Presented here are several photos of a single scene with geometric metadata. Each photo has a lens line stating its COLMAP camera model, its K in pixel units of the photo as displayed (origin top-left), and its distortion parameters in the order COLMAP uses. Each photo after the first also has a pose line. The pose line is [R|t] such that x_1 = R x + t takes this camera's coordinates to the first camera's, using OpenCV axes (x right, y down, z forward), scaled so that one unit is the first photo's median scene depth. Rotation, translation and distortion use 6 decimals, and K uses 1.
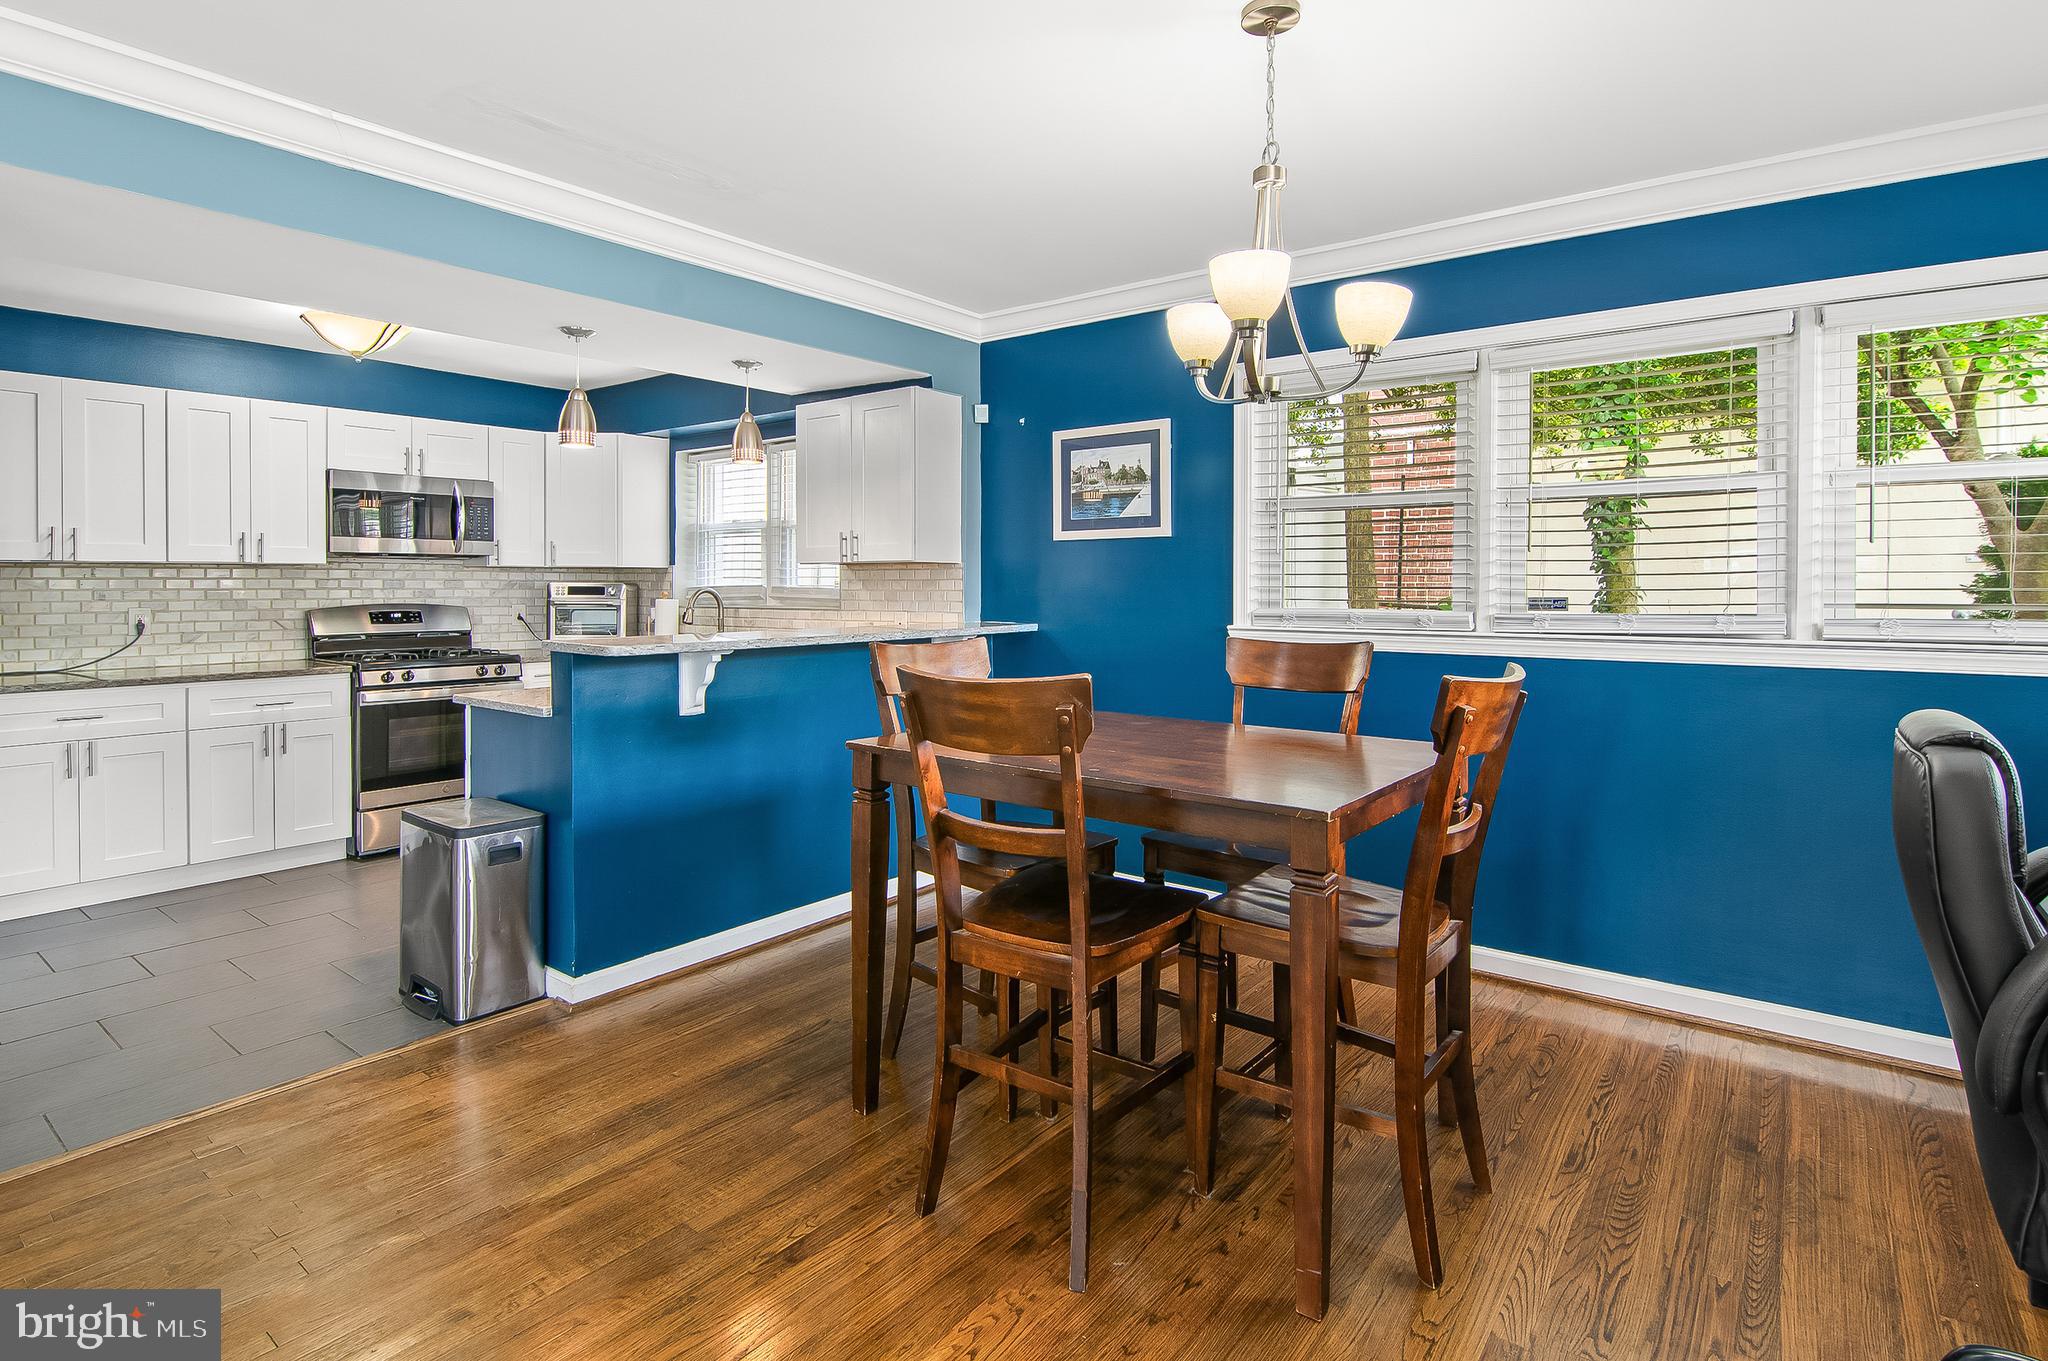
lens RADIAL K [[1016.3, 0, 1026.3], [0, 1016.3, 594.1], [0, 0, 1]] dist [-0.008030, -0.003415]
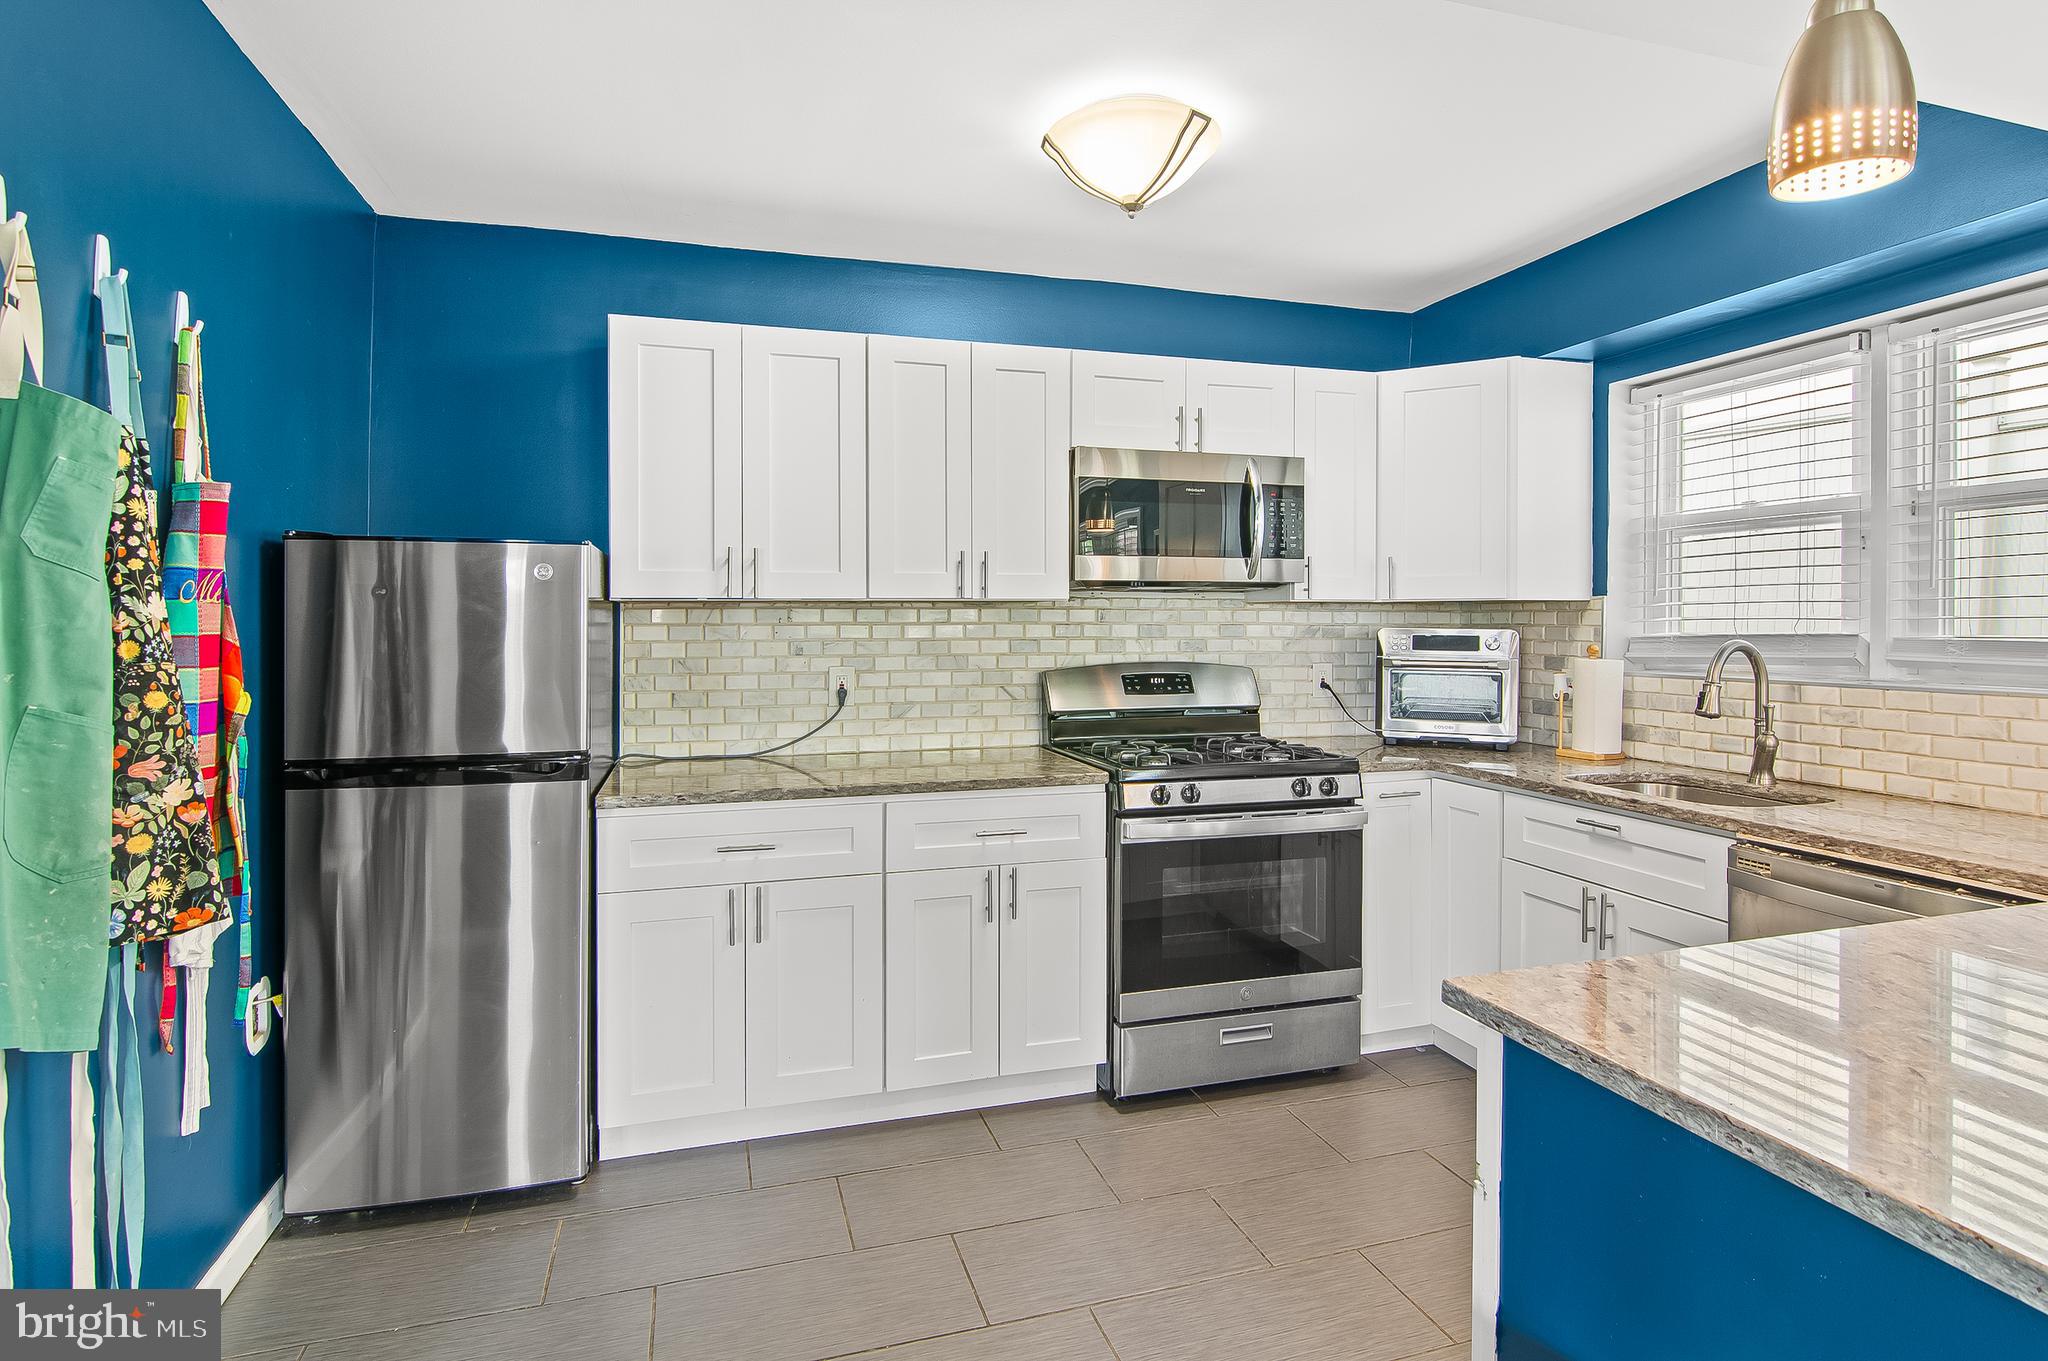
lens RADIAL K [[1016.3, 0, 1014.7], [0, 1016.3, 635.7], [0, 0, 1]] dist [-0.008030, -0.003415]
pose [[0.809804, 0.005385, -0.586675, -0.370830], [-0.004630, 0.999985, 0.002788, -0.009711], [0.586682, 0.000459, 0.809817, 0.498794]]
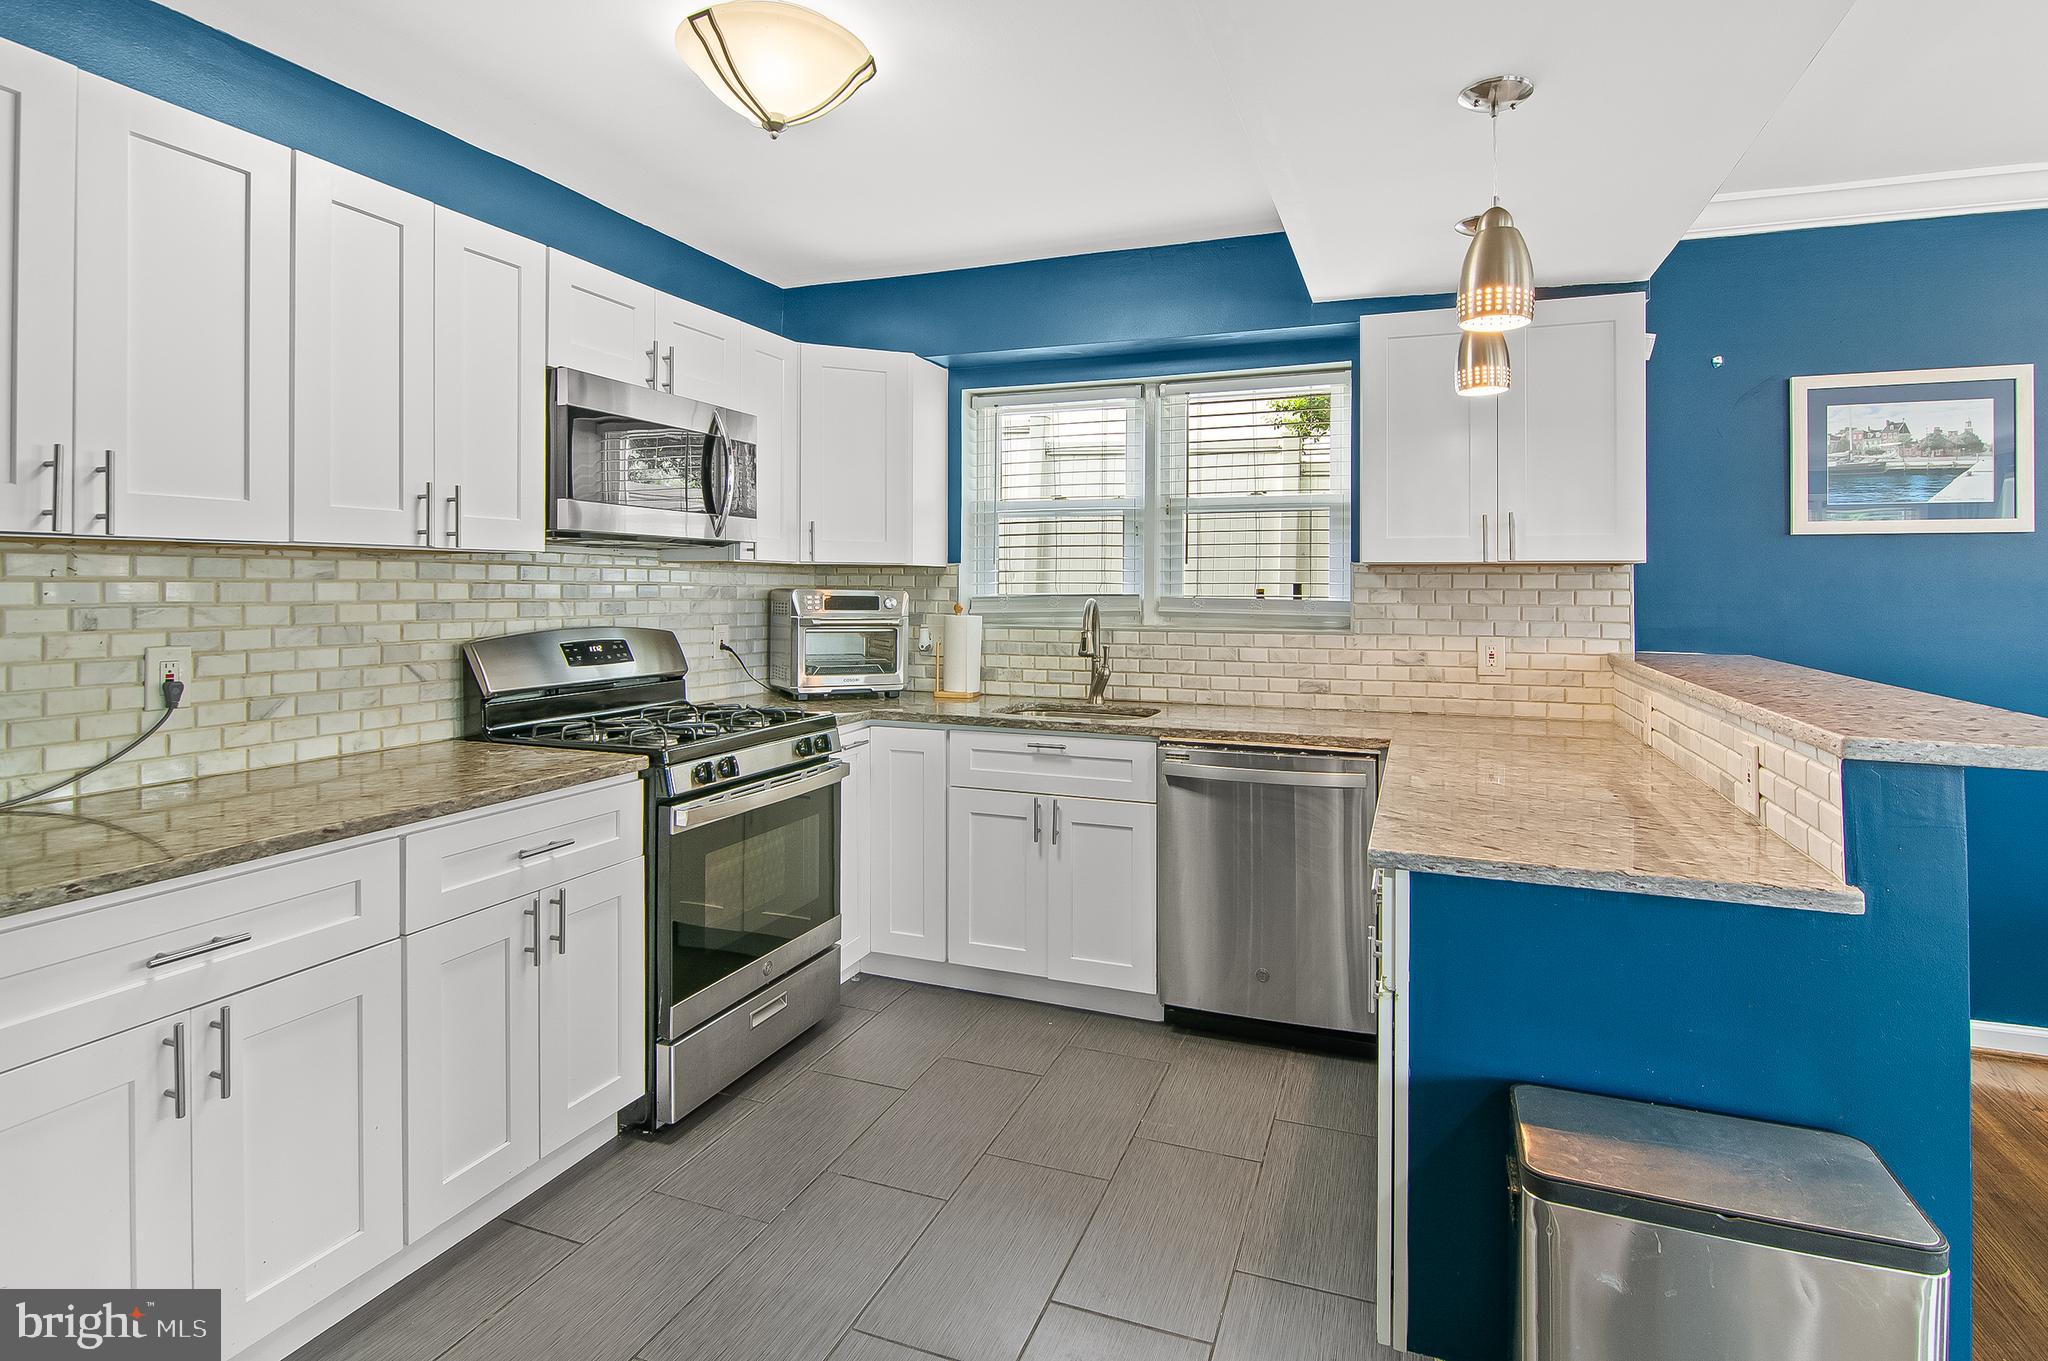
lens RADIAL K [[1016.3, 0, 1031.1], [0, 1016.3, 597.3], [0, 0, 1]] dist [-0.008030, -0.003415]
pose [[0.958669, 0.002514, 0.284514, -0.636032], [-0.002405, 0.999997, -0.000732, -0.008124], [-0.284515, 0.000017, 0.958672, 0.467840]]
